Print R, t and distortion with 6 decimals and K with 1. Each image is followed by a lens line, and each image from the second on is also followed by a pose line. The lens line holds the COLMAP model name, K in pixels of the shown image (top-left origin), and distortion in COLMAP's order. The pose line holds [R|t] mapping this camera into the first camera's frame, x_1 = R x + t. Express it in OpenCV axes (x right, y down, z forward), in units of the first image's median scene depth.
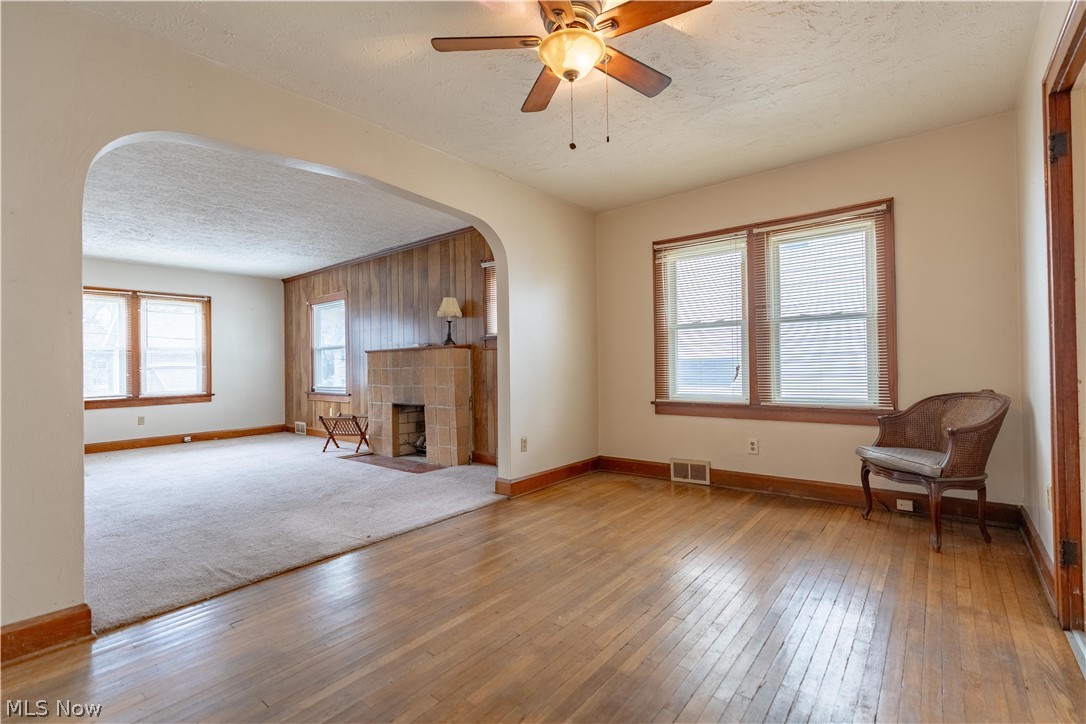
lens RADIAL K [[483.5, 0, 543.0], [0, 483.5, 362.0], [0, 0, 1]] dist [0.002744, 0.000291]
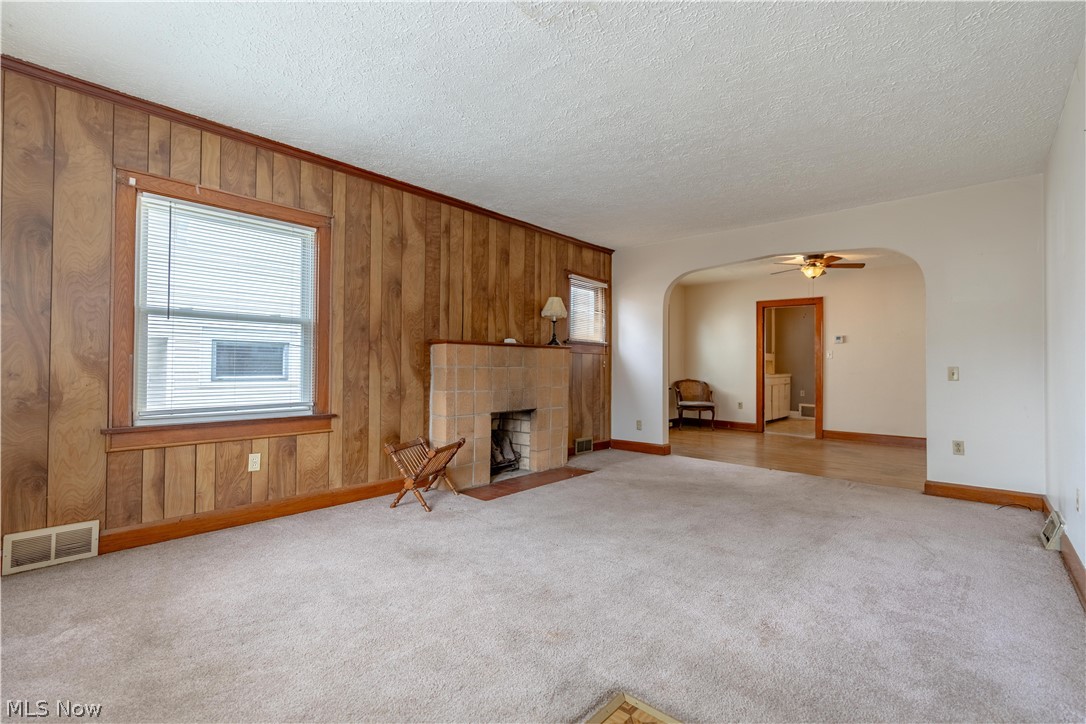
lens RADIAL K [[483.5, 0, 543.0], [0, 483.5, 362.0], [0, 0, 1]] dist [0.002744, 0.000291]
pose [[0.056059, 0.028092, 0.998032, -0.574069], [-0.015281, 0.999511, -0.027275, 0.012955], [-0.998311, -0.013722, 0.056460, 0.468407]]
